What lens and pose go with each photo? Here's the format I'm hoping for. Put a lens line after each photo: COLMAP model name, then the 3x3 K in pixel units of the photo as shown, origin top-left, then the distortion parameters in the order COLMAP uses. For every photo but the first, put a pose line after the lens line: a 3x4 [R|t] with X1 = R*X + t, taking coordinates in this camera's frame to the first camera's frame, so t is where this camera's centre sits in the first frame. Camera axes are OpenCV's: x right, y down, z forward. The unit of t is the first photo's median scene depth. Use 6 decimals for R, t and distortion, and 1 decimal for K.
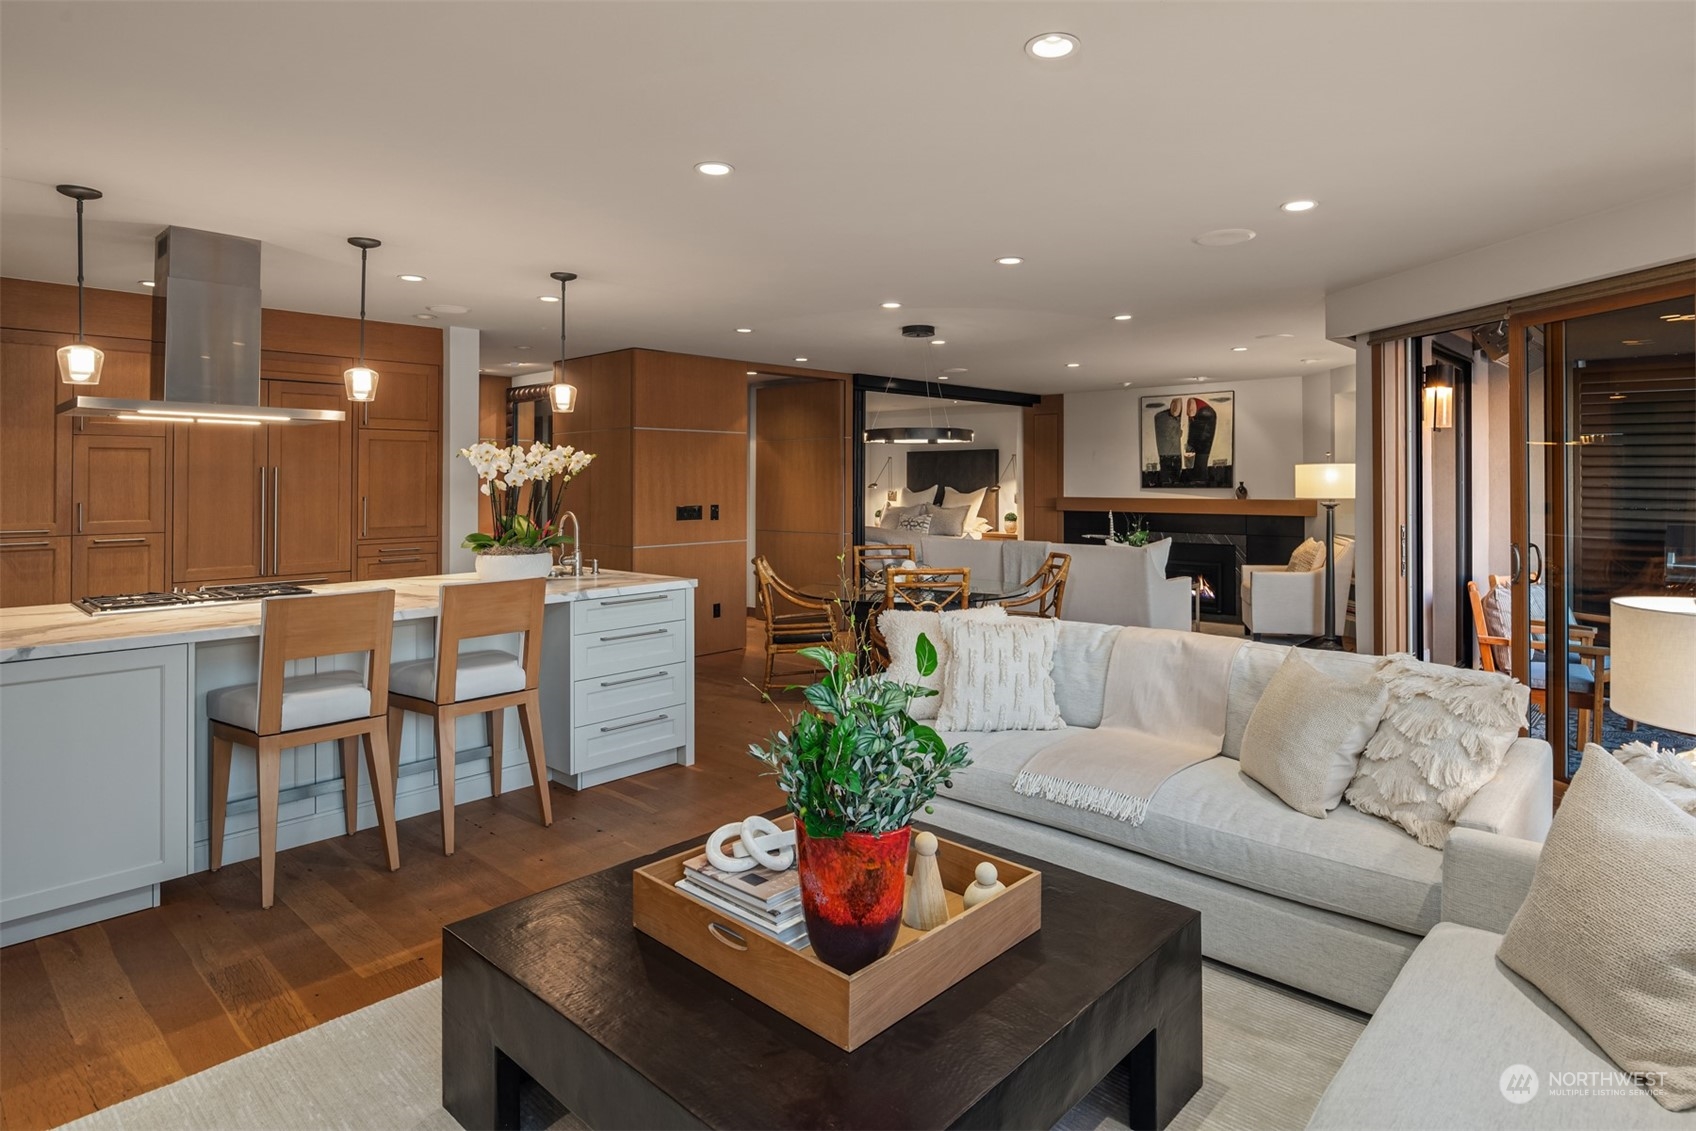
lens RADIAL K [[932.1, 0, 857.5], [0, 932.1, 514.9], [0, 0, 1]] dist [-0.000902, -0.001168]
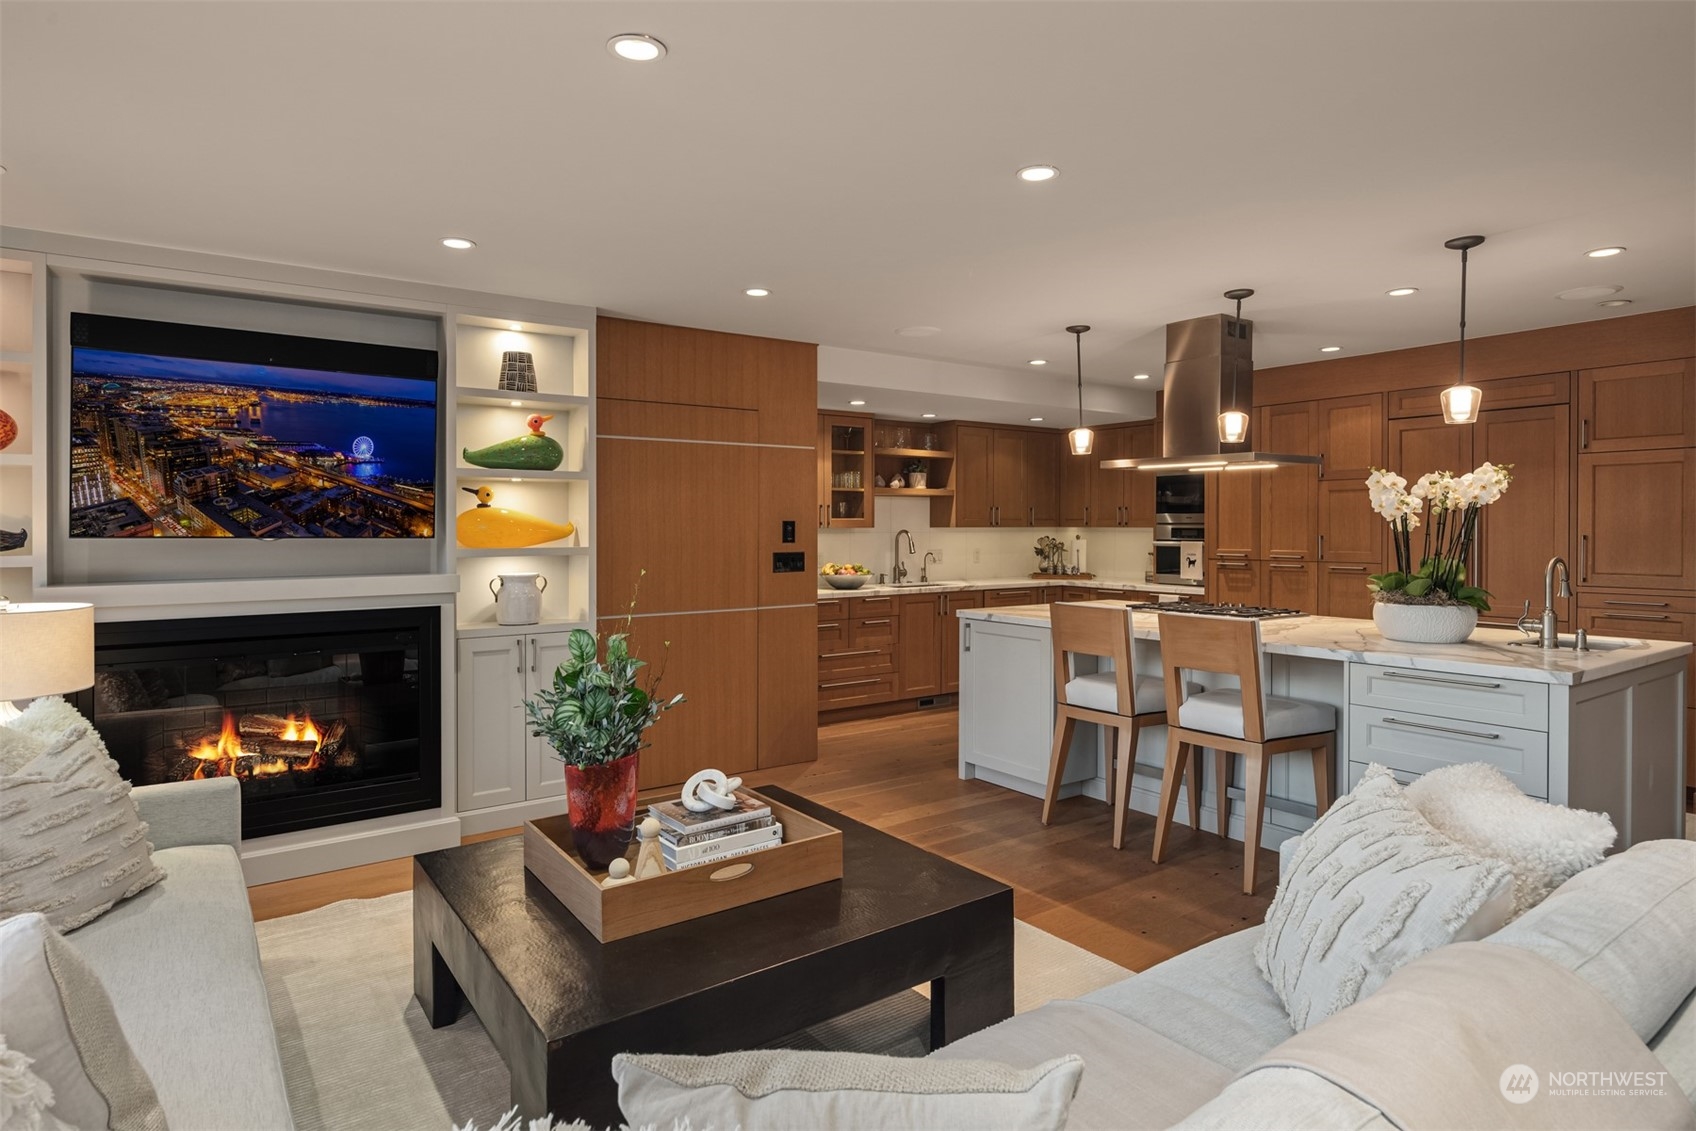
lens RADIAL K [[931.7, 0, 848.4], [0, 931.7, 536.5], [0, 0, 1]] dist [0.002027, -0.000165]
pose [[-0.202722, 0.013177, -0.979148, 0.532580], [-0.031866, 0.999291, 0.020046, -0.017421], [0.978718, 0.035265, -0.202159, 0.668808]]
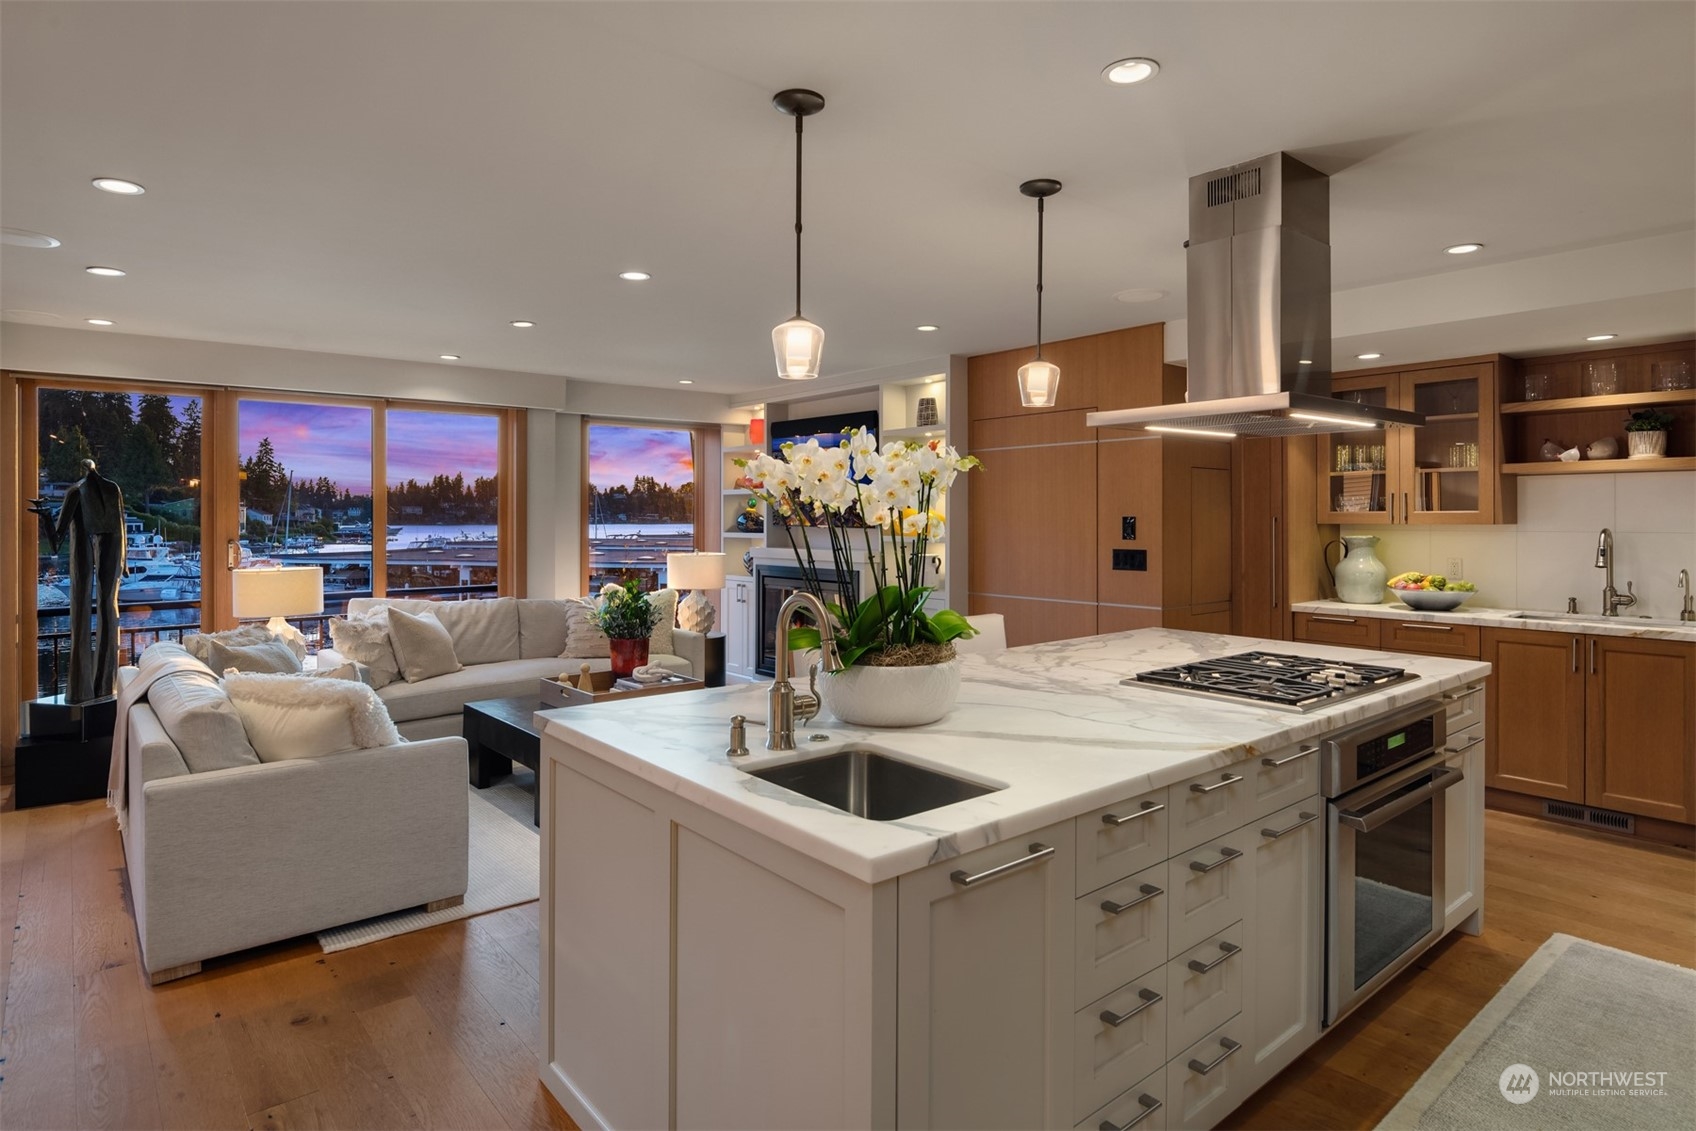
lens RADIAL K [[932.1, 0, 857.5], [0, 932.1, 514.9], [0, 0, 1]] dist [-0.000902, -0.001168]
pose [[-0.993138, 0.003758, 0.116891, -0.405051], [0.007700, 0.999416, 0.033298, -0.052710], [-0.116697, 0.033969, -0.992586, 1.504586]]
